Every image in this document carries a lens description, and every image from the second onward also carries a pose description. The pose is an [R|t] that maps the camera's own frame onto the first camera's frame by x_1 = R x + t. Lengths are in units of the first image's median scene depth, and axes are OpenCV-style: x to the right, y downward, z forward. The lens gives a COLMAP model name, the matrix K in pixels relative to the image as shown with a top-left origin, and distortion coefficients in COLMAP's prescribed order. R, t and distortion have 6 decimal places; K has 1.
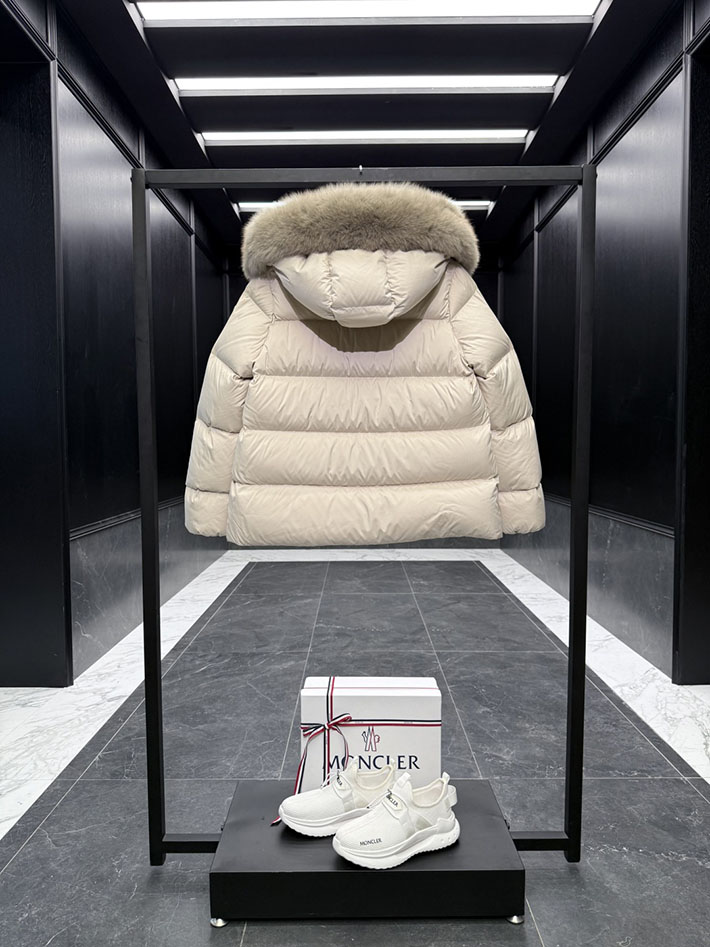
lens RADIAL K [[740.2, 0, 346.0], [0, 740.2, 475.0], [0, 0, 1]] dist [0.076917, -0.028128]
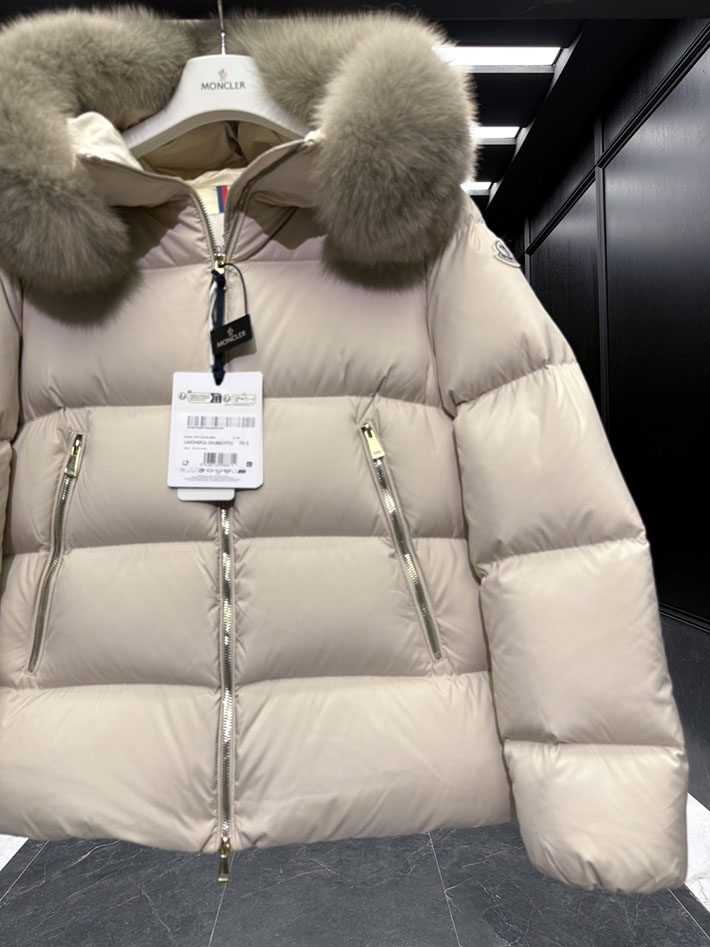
lens RADIAL K [[740.2, 0, 361.6], [0, 740.2, 458.6], [0, 0, 1]] dist [0.076917, -0.028128]
pose [[0.999288, -0.014397, 0.034888, 0.044889], [0.017098, 0.996775, -0.078405, -0.043352], [-0.033646, 0.078945, 0.996311, 0.277724]]
